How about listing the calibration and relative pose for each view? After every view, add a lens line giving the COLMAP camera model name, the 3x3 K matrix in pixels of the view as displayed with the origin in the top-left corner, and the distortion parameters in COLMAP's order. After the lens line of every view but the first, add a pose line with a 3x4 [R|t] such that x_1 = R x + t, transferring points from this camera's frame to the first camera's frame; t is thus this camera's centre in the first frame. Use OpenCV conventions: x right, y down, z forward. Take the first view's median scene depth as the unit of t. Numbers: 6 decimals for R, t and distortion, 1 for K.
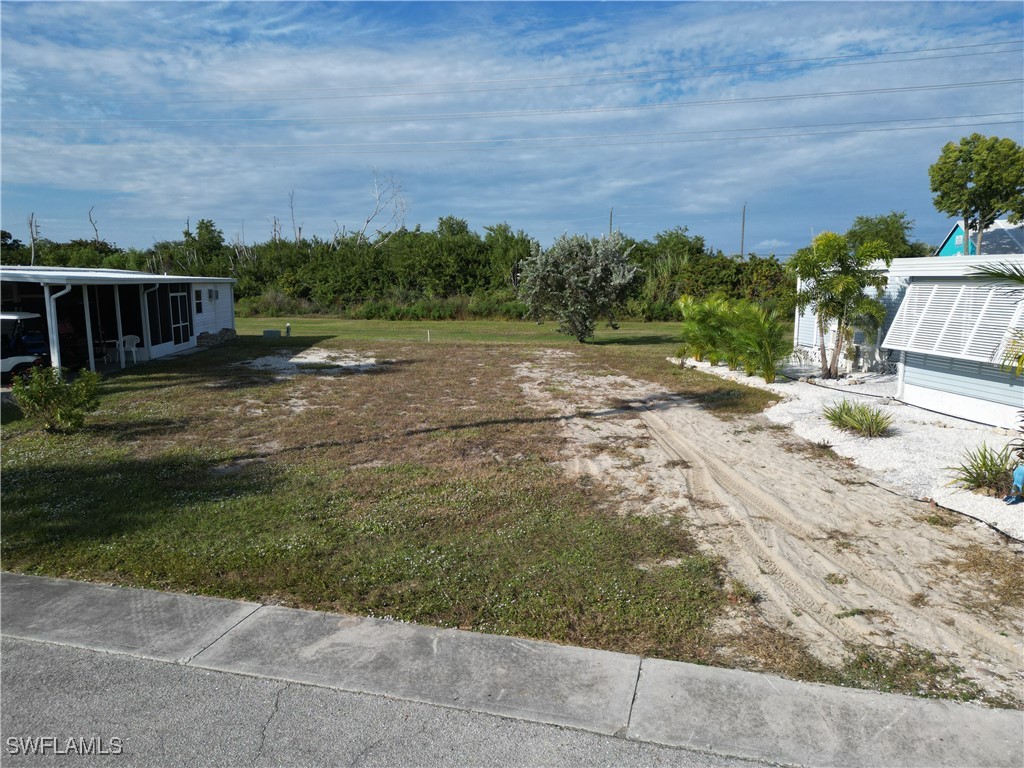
lens RADIAL K [[719.4, 0, 513.7], [0, 719.4, 381.4], [0, 0, 1]] dist [0.040721, -0.027848]
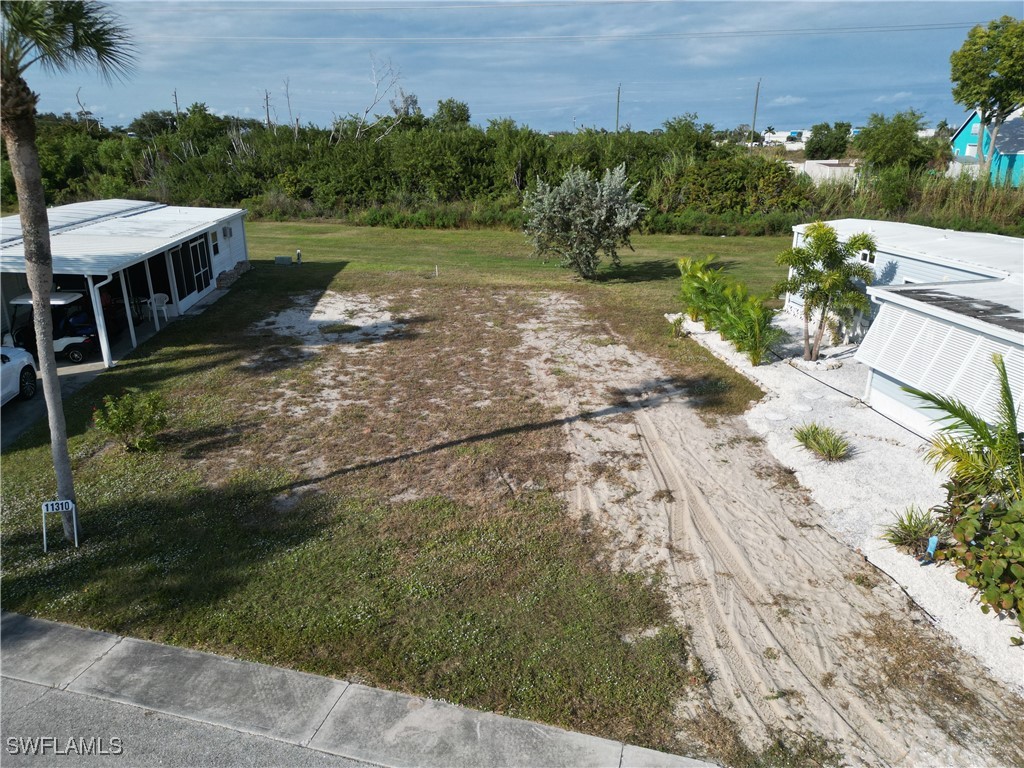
lens RADIAL K [[719.4, 0, 514.7], [0, 719.4, 384.2], [0, 0, 1]] dist [0.040721, -0.027848]
pose [[0.999966, 0.007727, 0.002931, -0.021345], [-0.008143, 0.981787, 0.189813, -0.261241], [-0.001411, -0.189830, 0.981816, -0.123053]]
